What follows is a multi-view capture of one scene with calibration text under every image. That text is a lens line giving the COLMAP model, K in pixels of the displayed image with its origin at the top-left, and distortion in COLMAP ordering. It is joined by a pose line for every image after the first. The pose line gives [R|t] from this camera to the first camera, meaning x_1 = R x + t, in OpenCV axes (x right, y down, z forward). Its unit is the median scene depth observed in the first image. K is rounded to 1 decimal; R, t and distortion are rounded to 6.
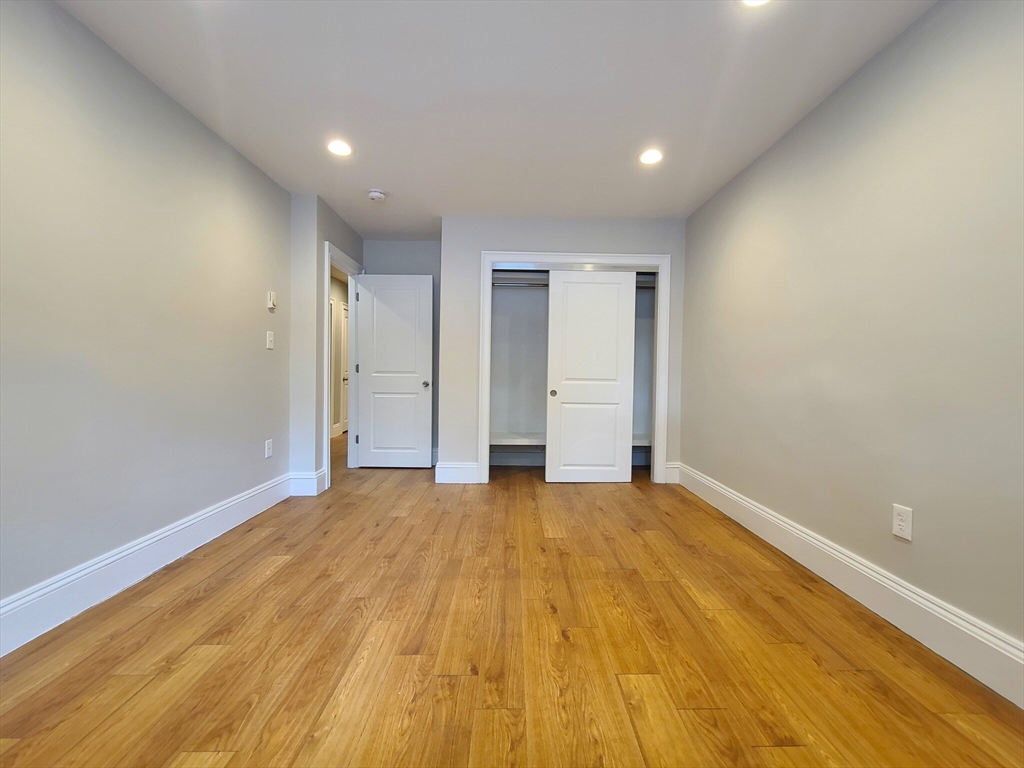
lens RADIAL K [[422.5, 0, 521.4], [0, 422.5, 378.4], [0, 0, 1]] dist [0.003021, -0.002984]
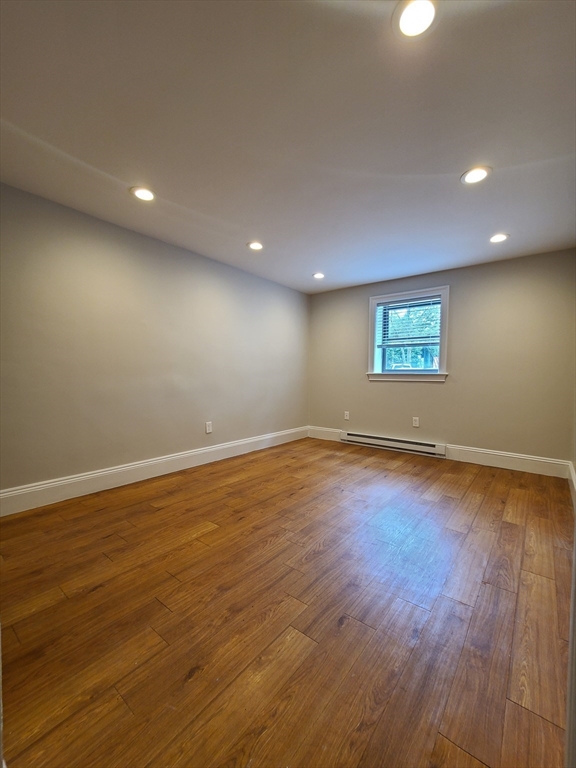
lens RADIAL K [[316.9, 0, 292.2], [0, 316.9, 387.2], [0, 0, 1]] dist [0.003021, -0.002984]
pose [[-0.771924, -0.046480, 0.634013, -0.708072], [-0.011486, 0.998180, 0.059193, -0.061160], [-0.635611, 0.038410, -0.771054, 1.731021]]
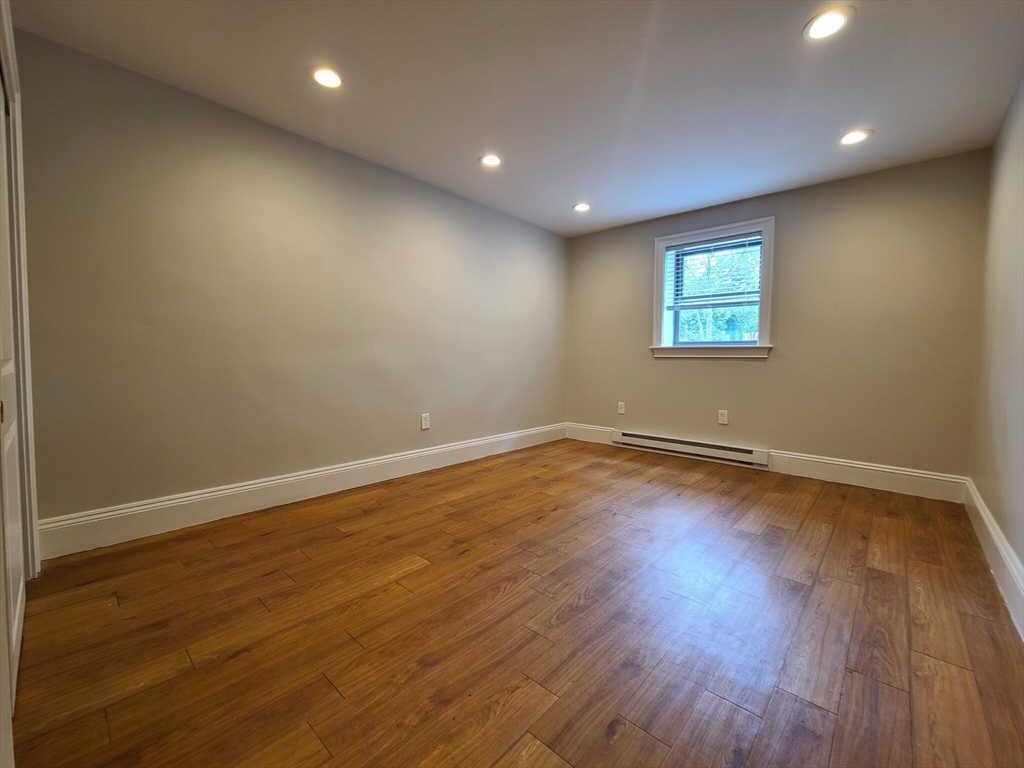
lens RADIAL K [[422.5, 0, 521.4], [0, 422.5, 378.4], [0, 0, 1]] dist [0.003021, -0.002984]
pose [[-0.731415, -0.054253, 0.679771, -0.652325], [-0.009851, 0.997567, 0.069017, -0.020027], [-0.681862, 0.043784, -0.730170, 1.635377]]
